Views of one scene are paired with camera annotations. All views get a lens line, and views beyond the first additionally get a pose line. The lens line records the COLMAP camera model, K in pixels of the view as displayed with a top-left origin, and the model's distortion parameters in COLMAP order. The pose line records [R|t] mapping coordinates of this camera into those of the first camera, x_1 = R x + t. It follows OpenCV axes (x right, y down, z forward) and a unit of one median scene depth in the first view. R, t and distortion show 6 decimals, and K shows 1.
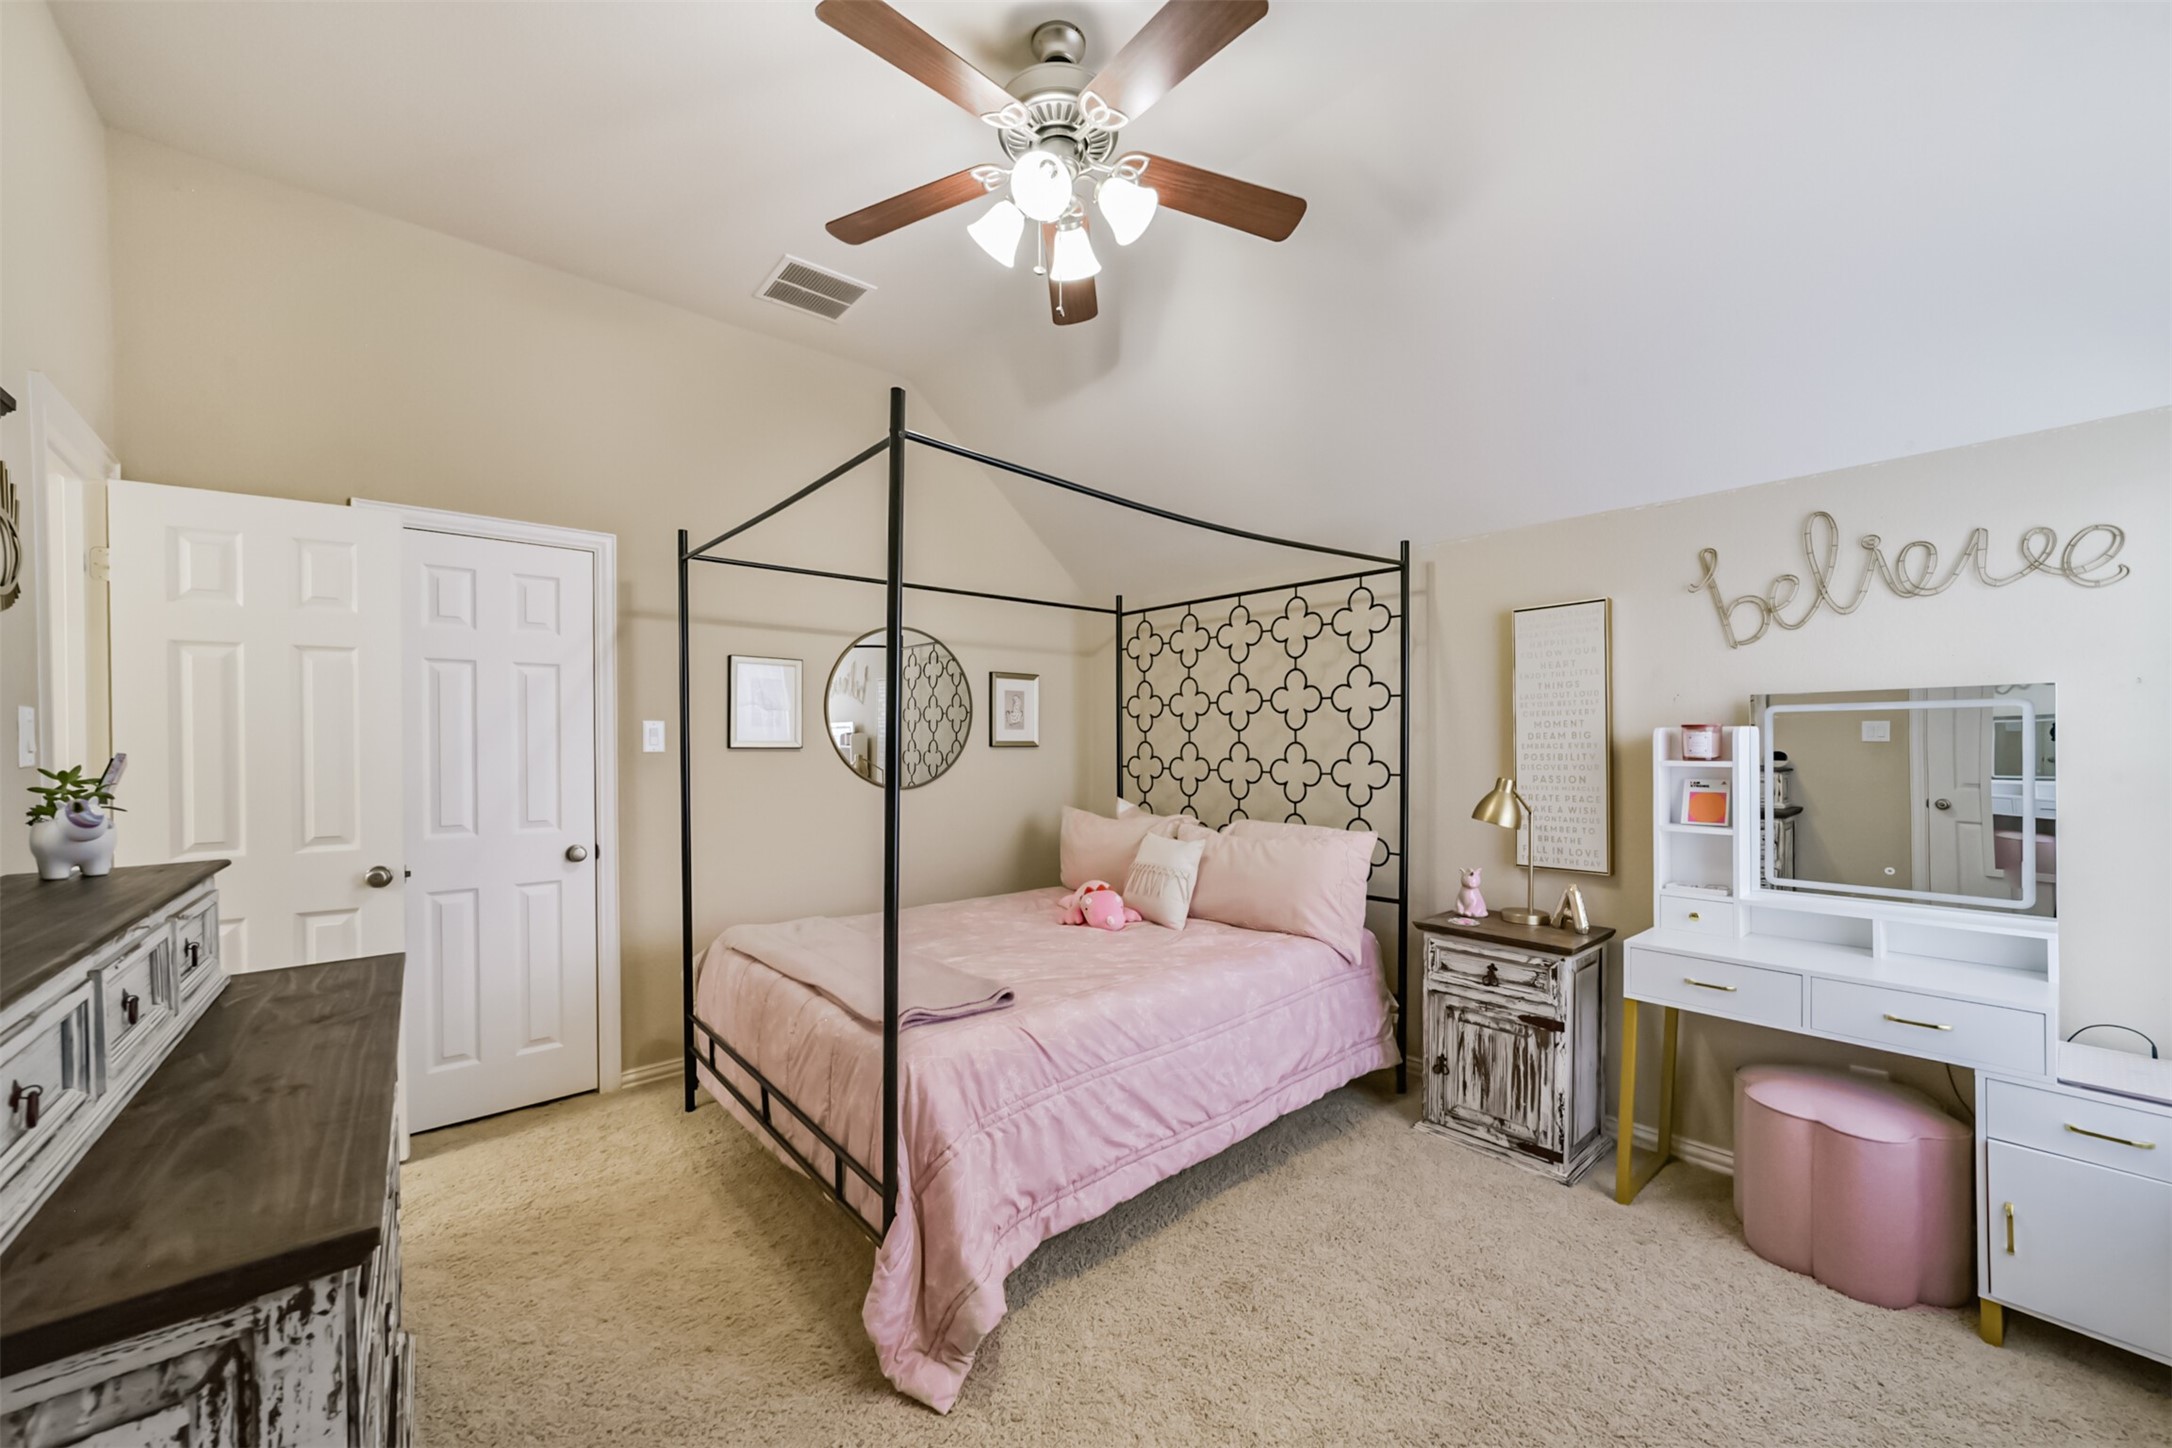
lens RADIAL K [[846.6, 0, 1094.5], [0, 846.6, 733.3], [0, 0, 1]] dist [-0.029264, 0.010154]
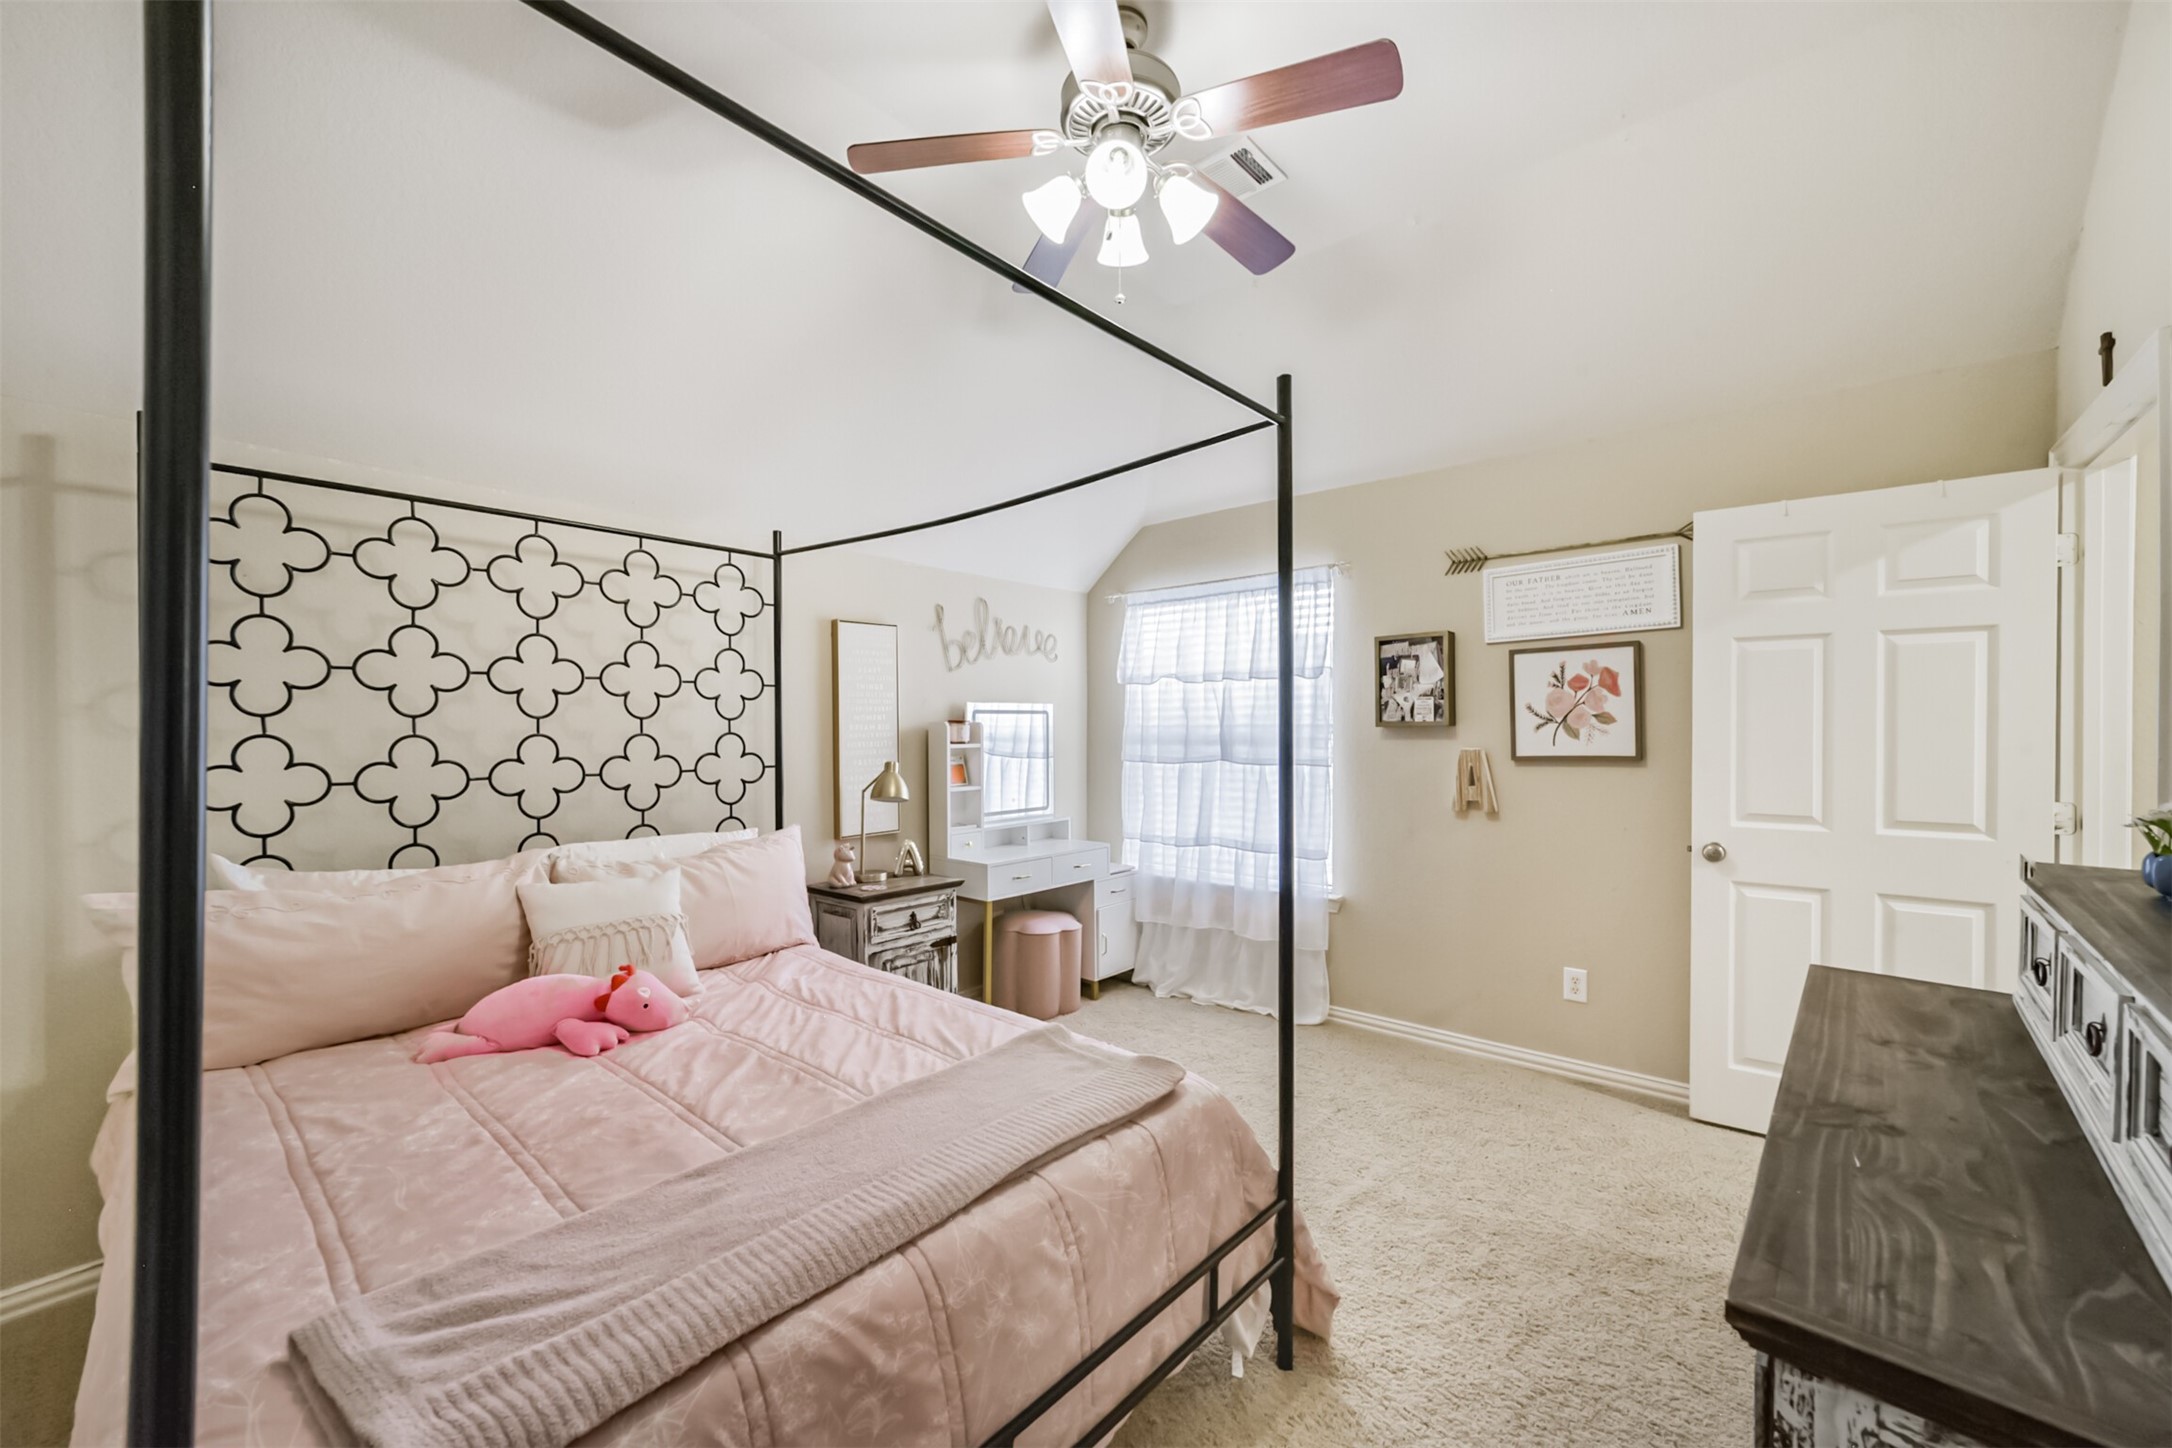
lens RADIAL K [[846.6, 0, 1094.5], [0, 846.6, 733.3], [0, 0, 1]] dist [-0.029264, 0.010154]
pose [[-0.146915, 0.000078, 0.989149, -0.808353], [-0.003685, 0.999993, -0.000626, 0.011992], [-0.989142, -0.003737, -0.146914, 0.935873]]
